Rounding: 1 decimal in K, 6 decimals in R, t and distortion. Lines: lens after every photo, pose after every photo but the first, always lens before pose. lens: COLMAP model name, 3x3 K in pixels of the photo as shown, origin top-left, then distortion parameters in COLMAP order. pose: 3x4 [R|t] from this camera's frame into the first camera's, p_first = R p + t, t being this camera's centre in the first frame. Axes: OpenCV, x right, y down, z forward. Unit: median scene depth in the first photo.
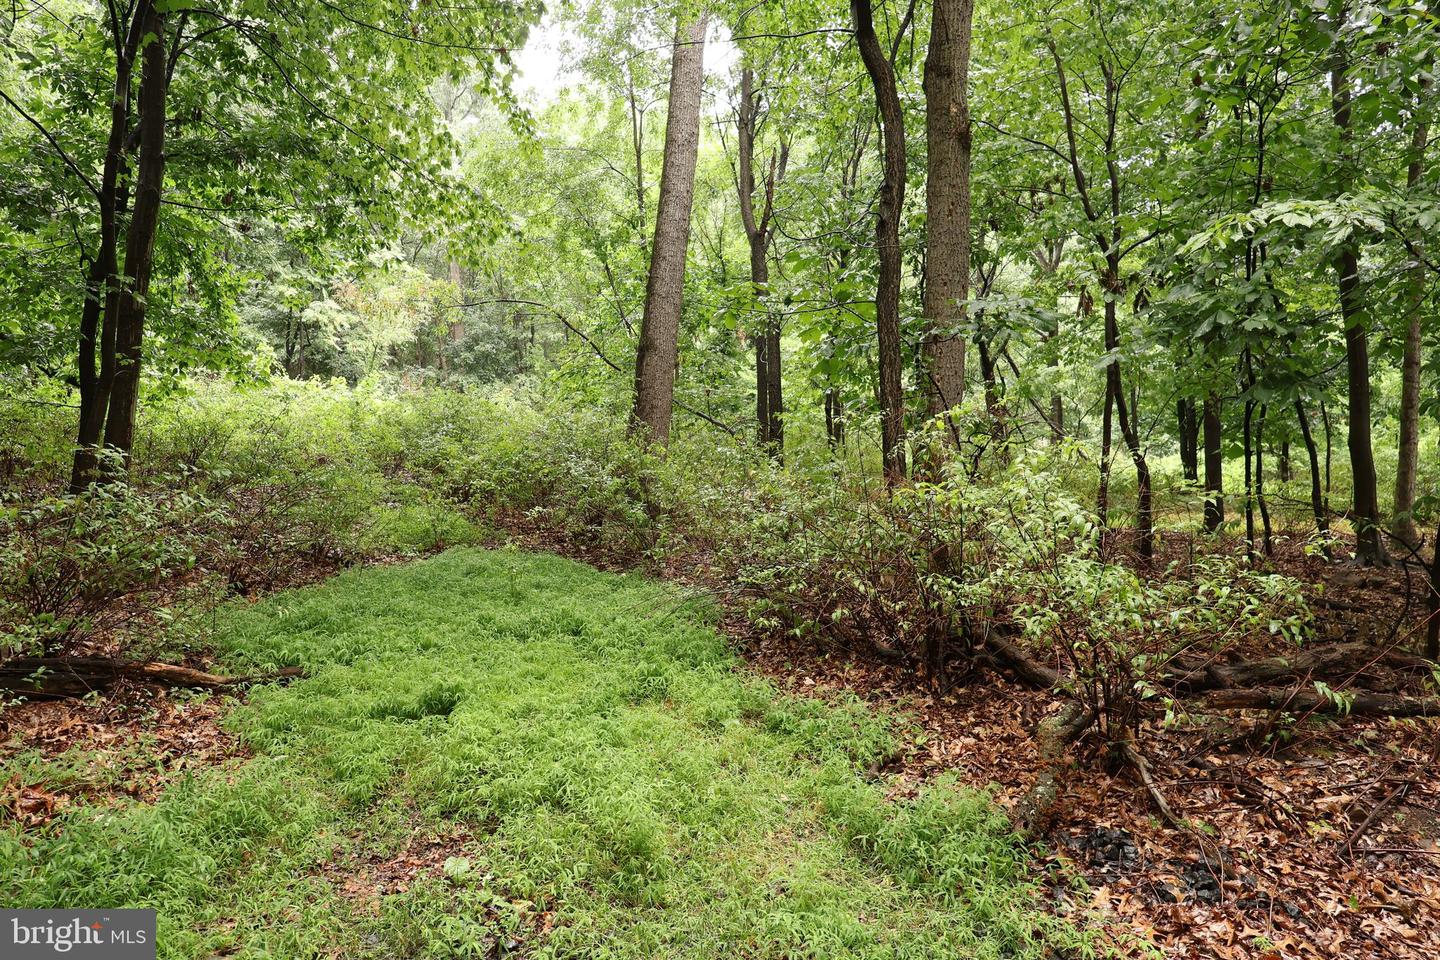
lens RADIAL K [[980.6, 0, 723.3], [0, 980.6, 481.7], [0, 0, 1]] dist [0.029783, -0.004001]
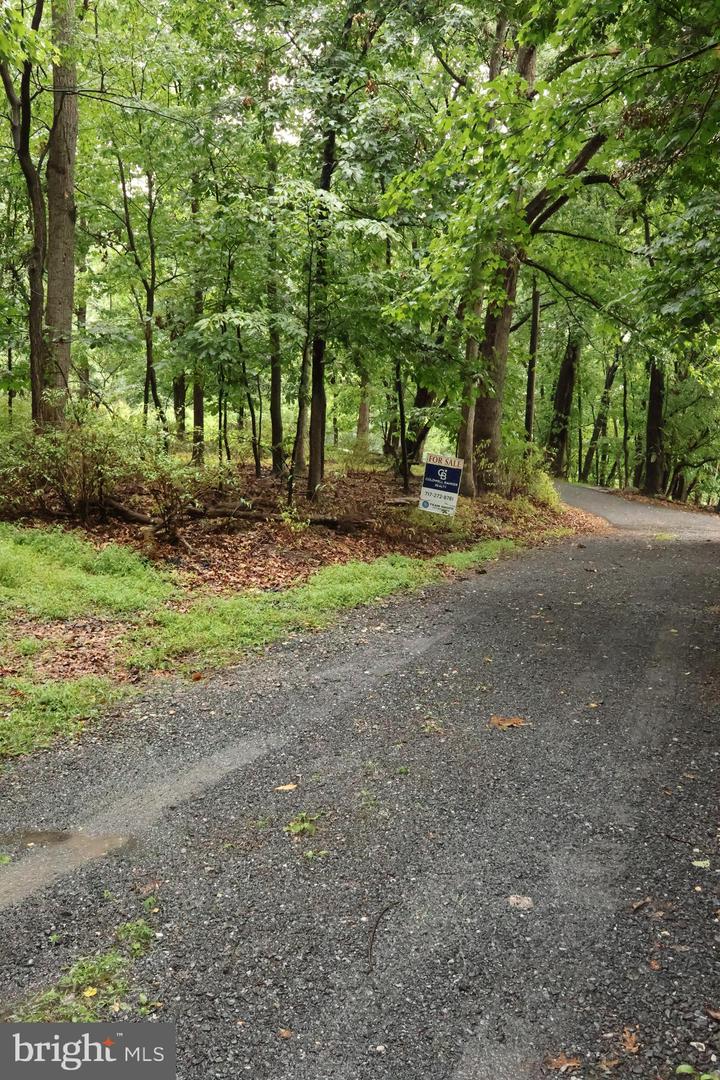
lens RADIAL K [[892.3, 0, 353.4], [0, 892.3, 537.2], [0, 0, 1]] dist [-0.166112, 0.149768]
pose [[0.802662, -0.043705, 0.594831, -0.361287], [-0.029884, 0.993112, 0.113294, 0.006943], [-0.595685, -0.108713, 0.795827, -0.668998]]
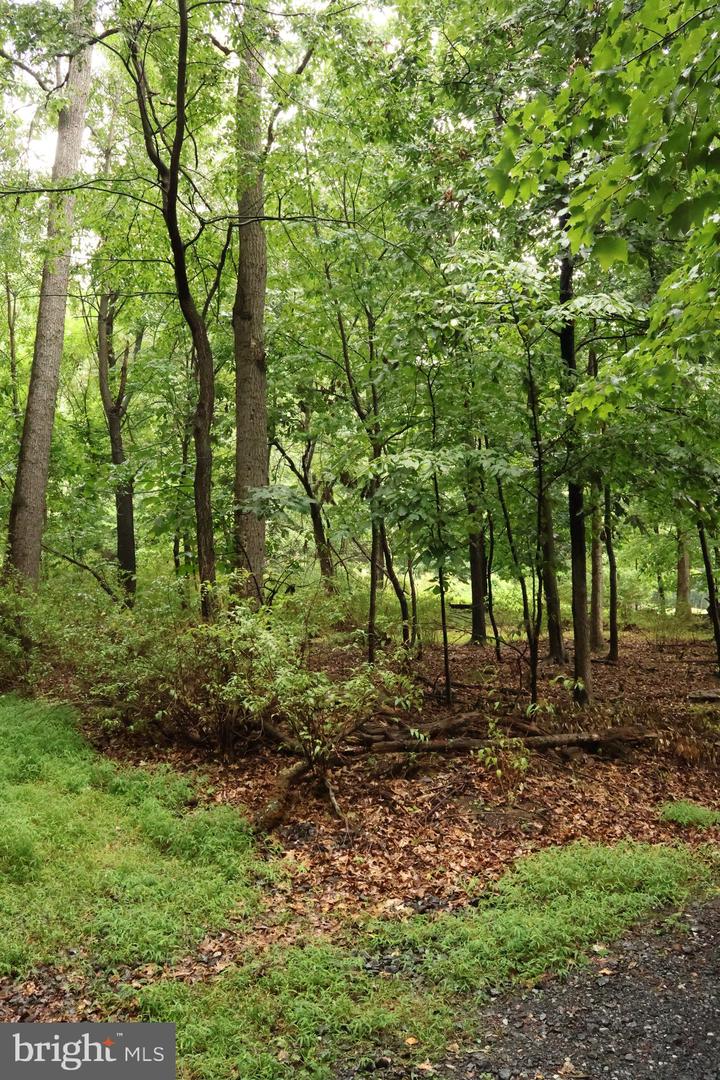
lens RADIAL K [[919.6, 0, 342.3], [0, 919.6, 542.4], [0, 0, 1]] dist [-0.171840, 0.153630]
pose [[0.963668, -0.007843, 0.266987, 0.017610], [0.026178, 0.997530, -0.065183, -0.020675], [-0.265816, 0.069804, 0.961493, -0.329670]]
